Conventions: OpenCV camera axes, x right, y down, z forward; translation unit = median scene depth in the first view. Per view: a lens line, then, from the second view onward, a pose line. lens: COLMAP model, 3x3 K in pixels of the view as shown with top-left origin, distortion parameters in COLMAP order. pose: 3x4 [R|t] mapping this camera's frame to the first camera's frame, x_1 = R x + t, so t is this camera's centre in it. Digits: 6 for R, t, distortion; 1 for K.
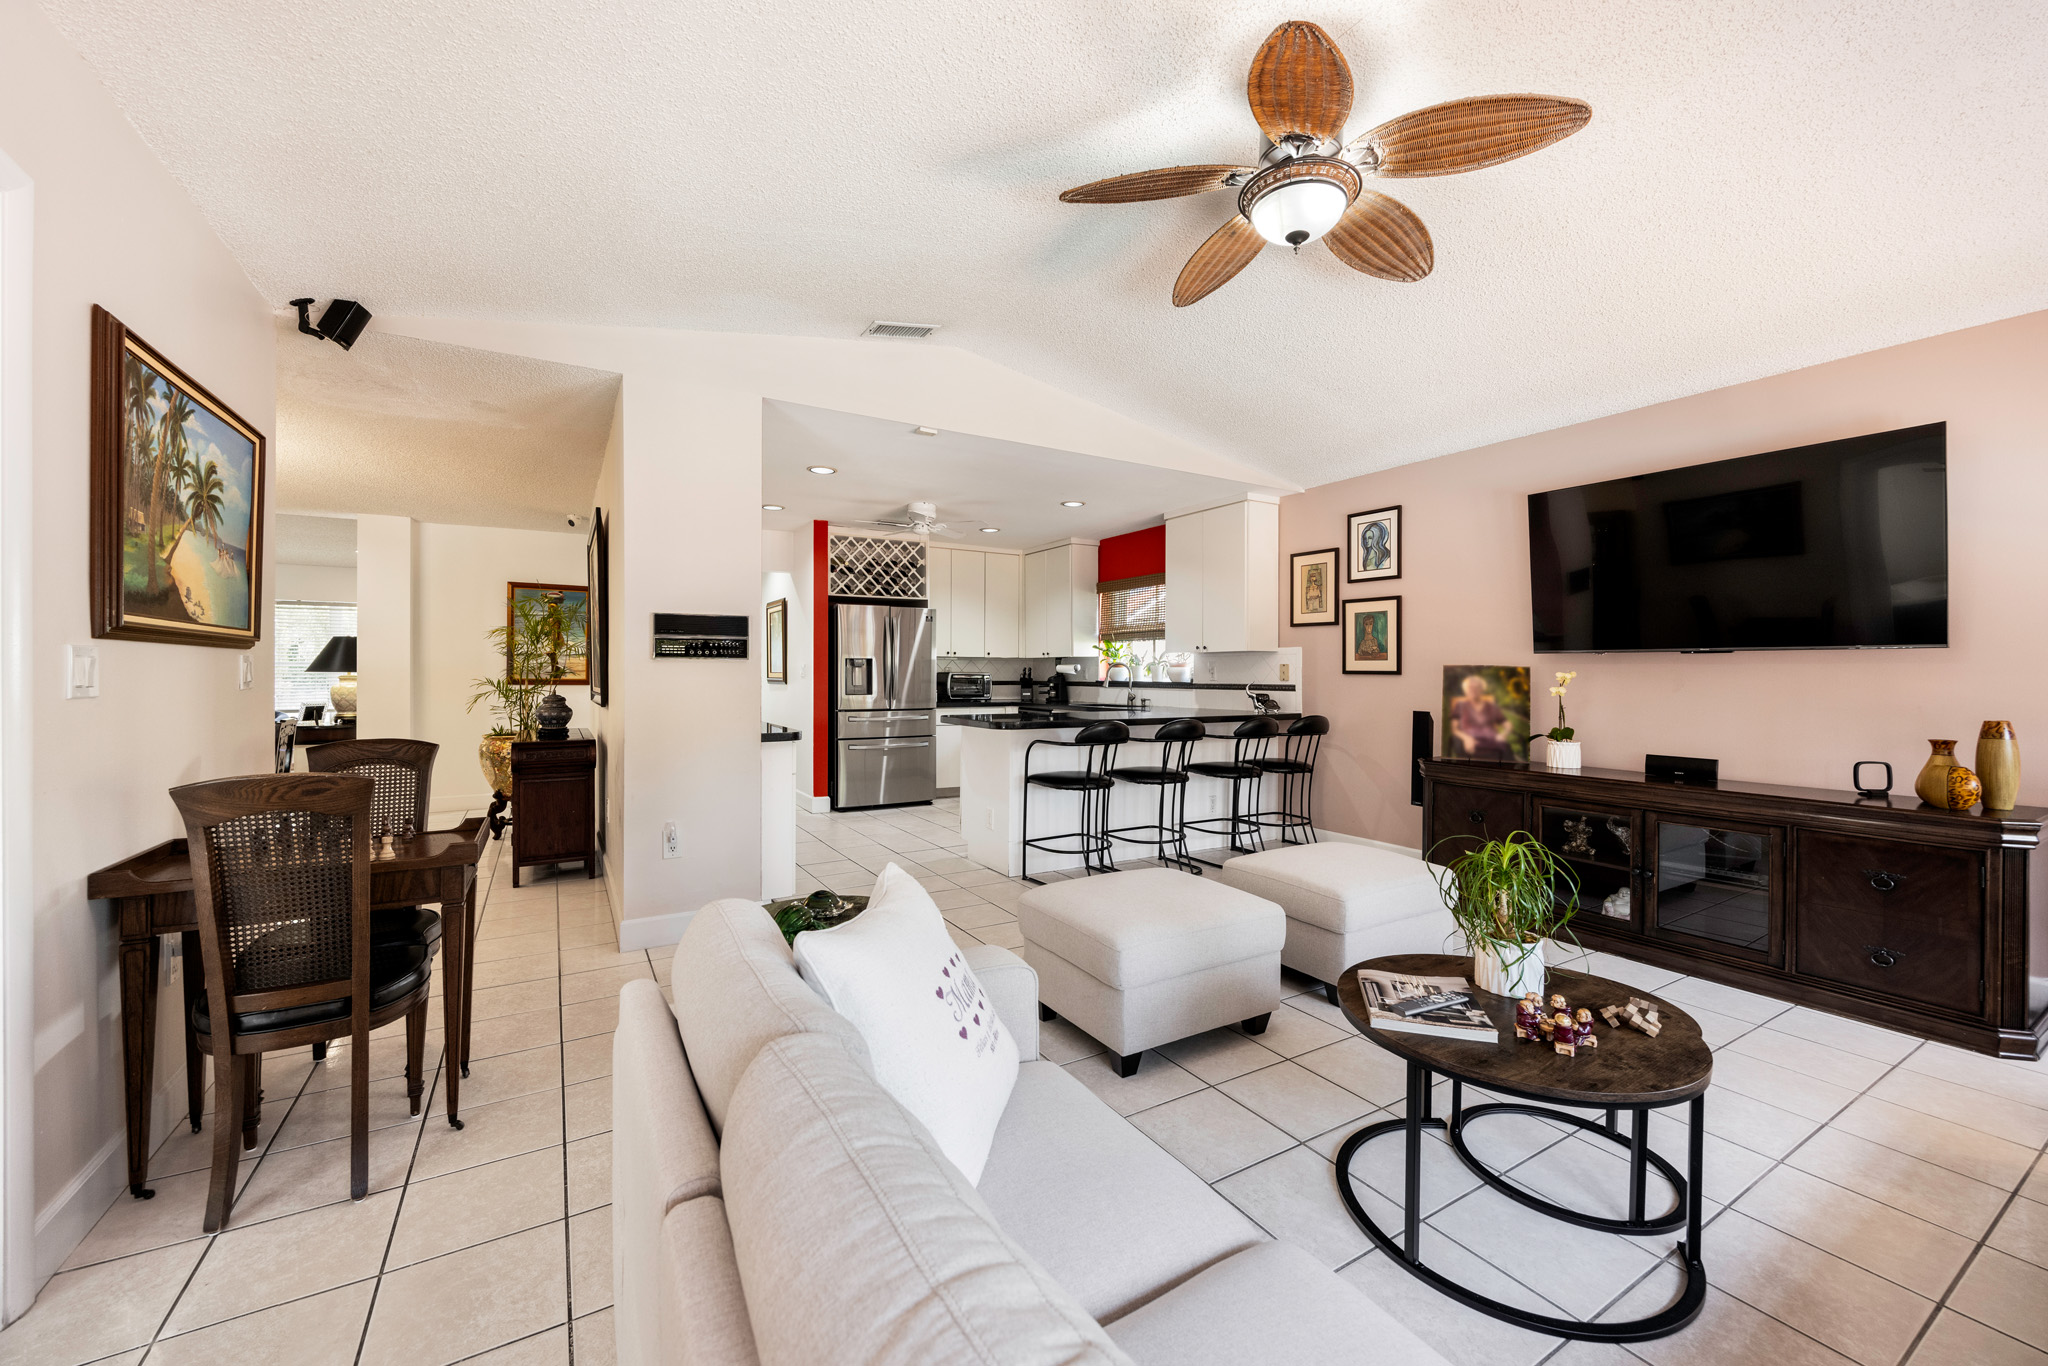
lens RADIAL K [[801.6, 0, 1003.3], [0, 801.6, 680.0], [0, 0, 1]] dist [0.000660, -0.000102]
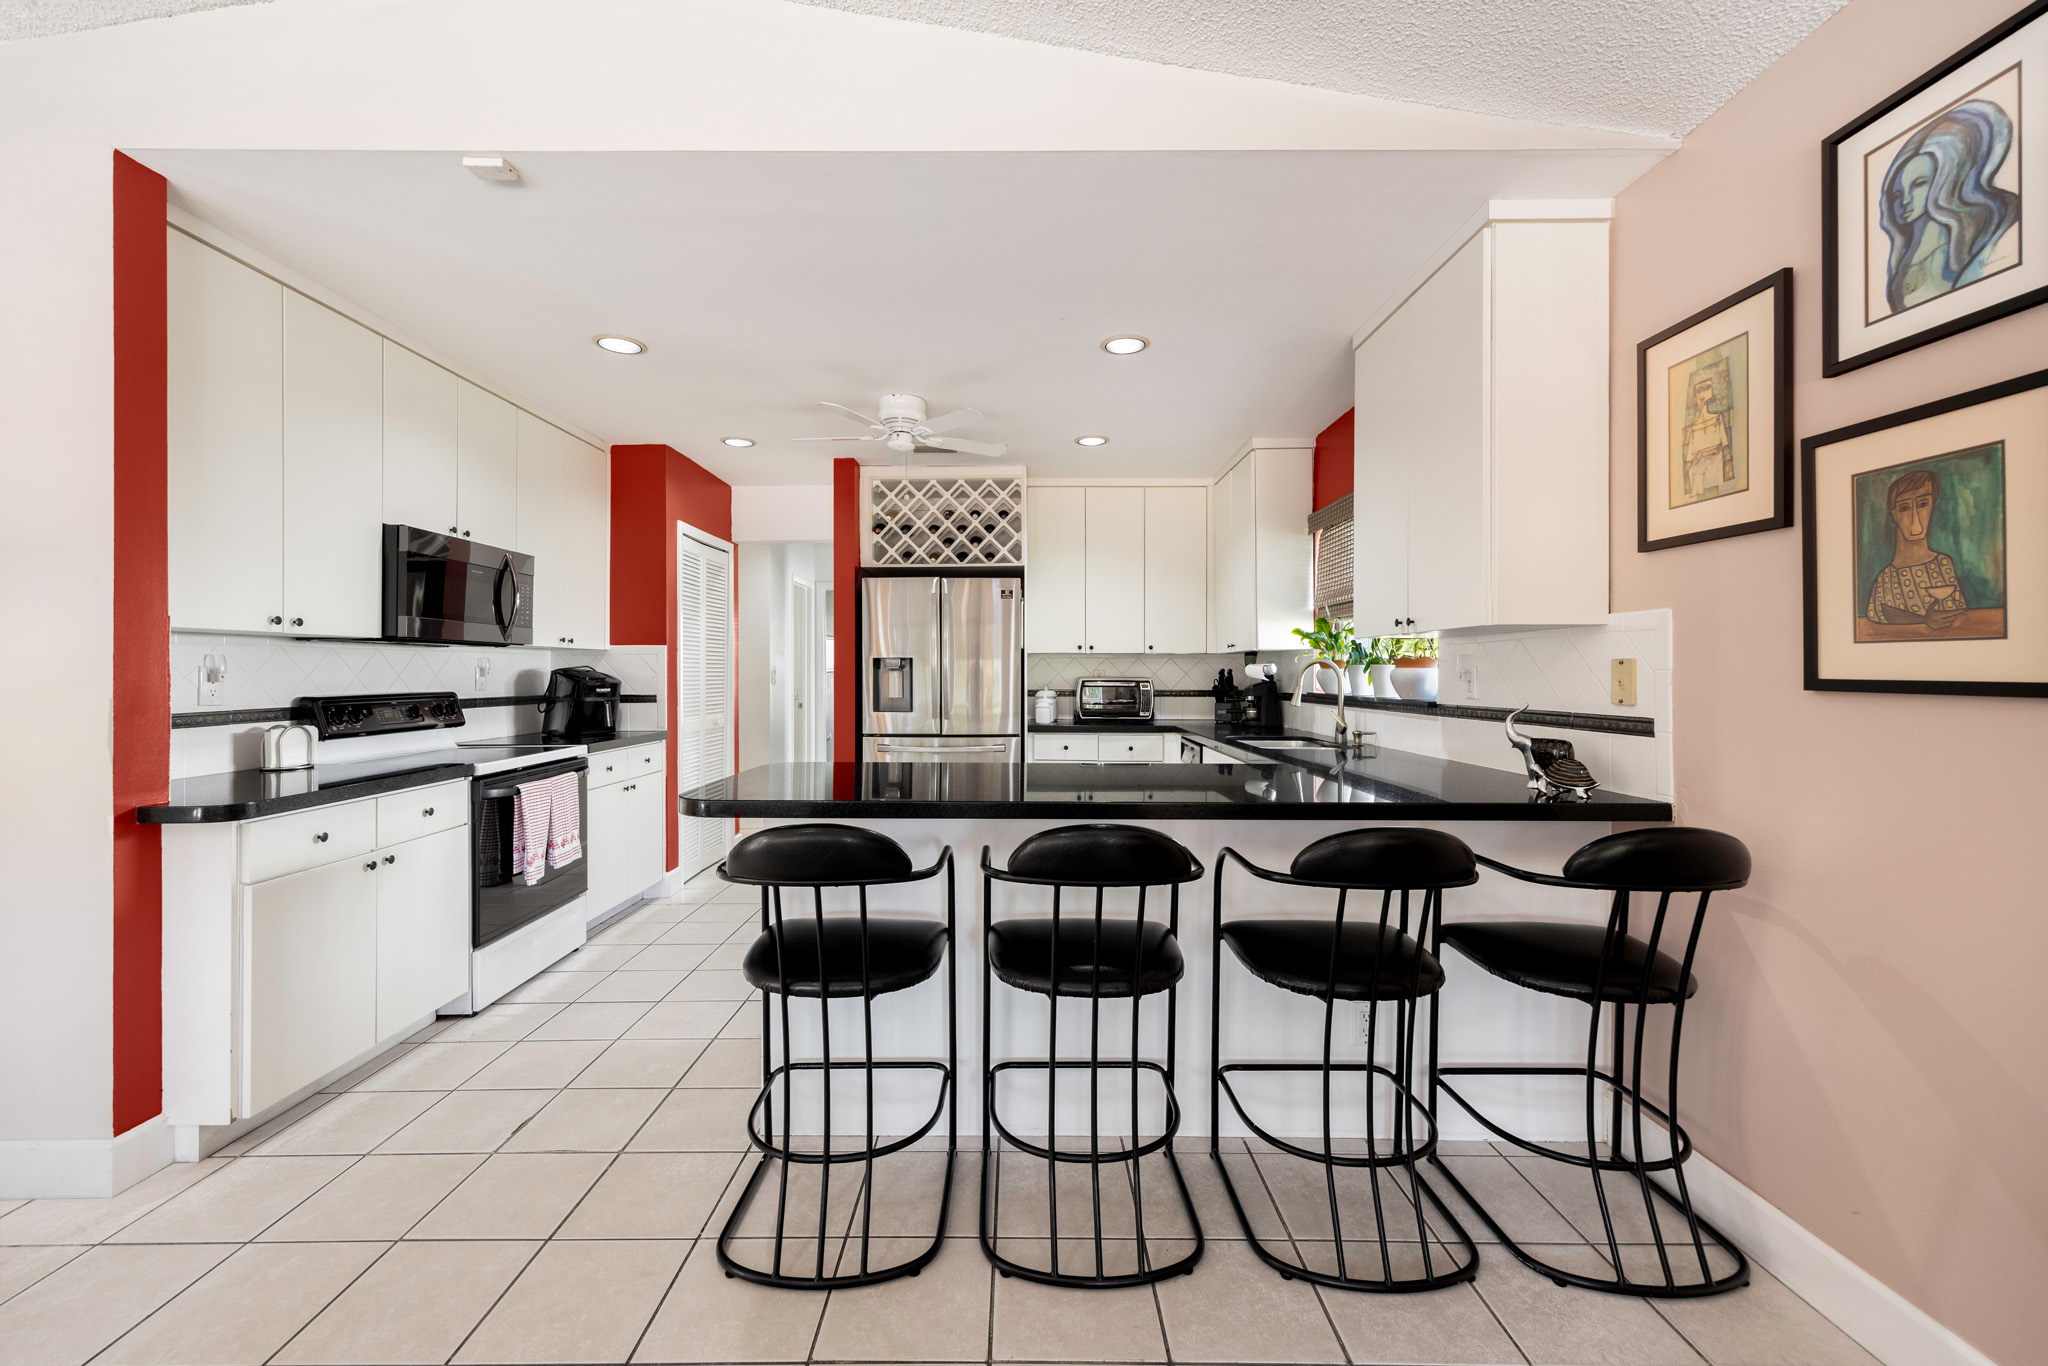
lens RADIAL K [[801.6, 0, 1033.5], [0, 801.6, 677.6], [0, 0, 1]] dist [0.000660, -0.000102]
pose [[0.857785, -0.000812, -0.514008, 0.311526], [-0.000219, 0.999998, -0.001945, -0.010513], [0.514008, 0.001781, 0.857783, 0.564755]]
